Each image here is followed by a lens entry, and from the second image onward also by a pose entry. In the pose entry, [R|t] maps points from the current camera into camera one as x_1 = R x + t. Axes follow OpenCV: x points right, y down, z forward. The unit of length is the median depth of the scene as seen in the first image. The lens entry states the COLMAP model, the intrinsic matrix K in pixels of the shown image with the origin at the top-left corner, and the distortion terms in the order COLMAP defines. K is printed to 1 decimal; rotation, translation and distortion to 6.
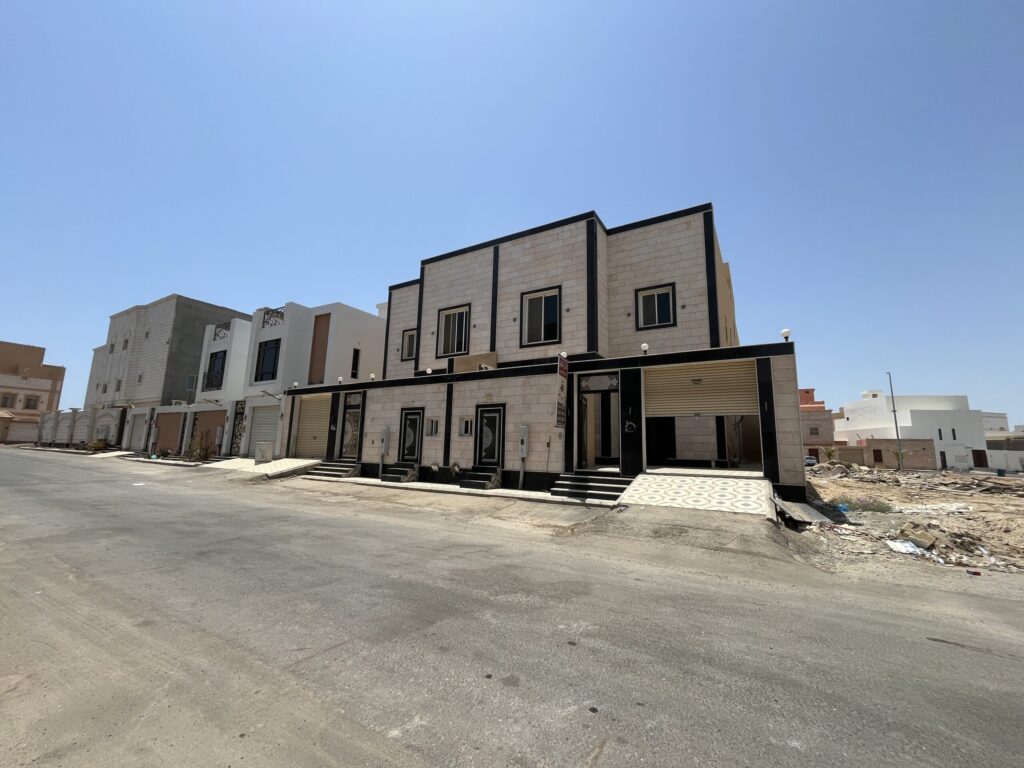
lens RADIAL K [[411.1, 0, 512.0], [0, 411.1, 384.0], [0, 0, 1]] dist [0.001316, 0.000132]
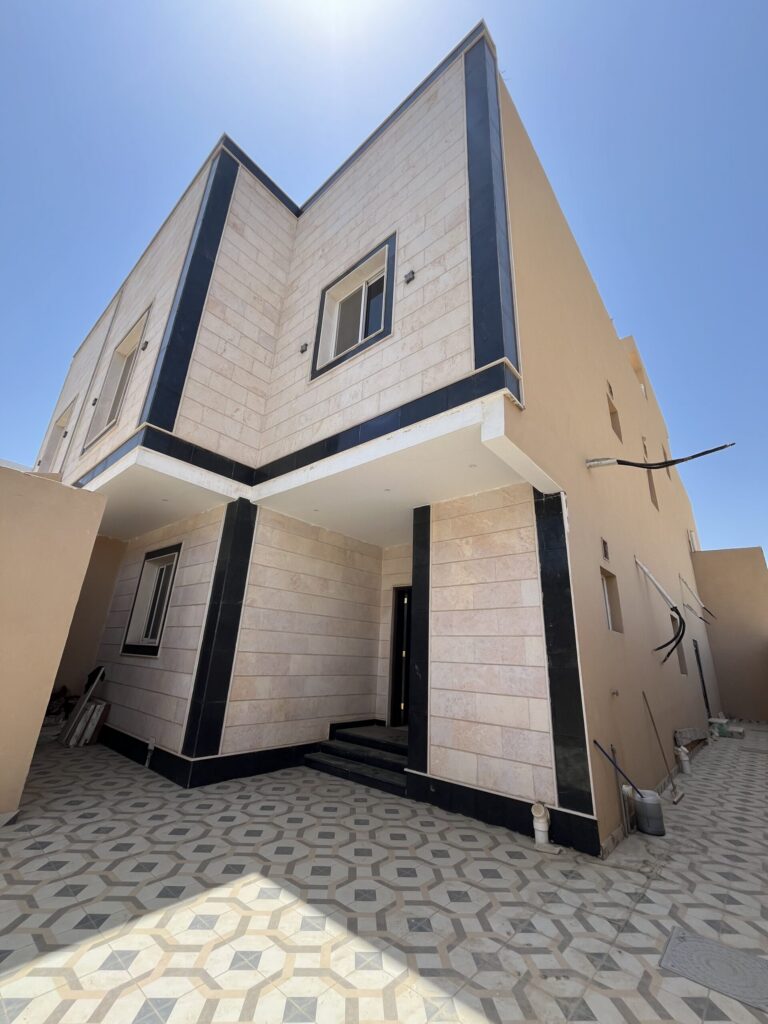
lens RADIAL K [[411.1, 0, 384.0], [0, 411.1, 512.0], [0, 0, 1]] dist [0.001316, 0.000132]
pose [[0.984158, -0.034459, -0.173915, 0.438144], [0.001373, 0.982382, -0.186879, 0.055901], [0.177291, 0.183680, 0.966866, 0.698815]]
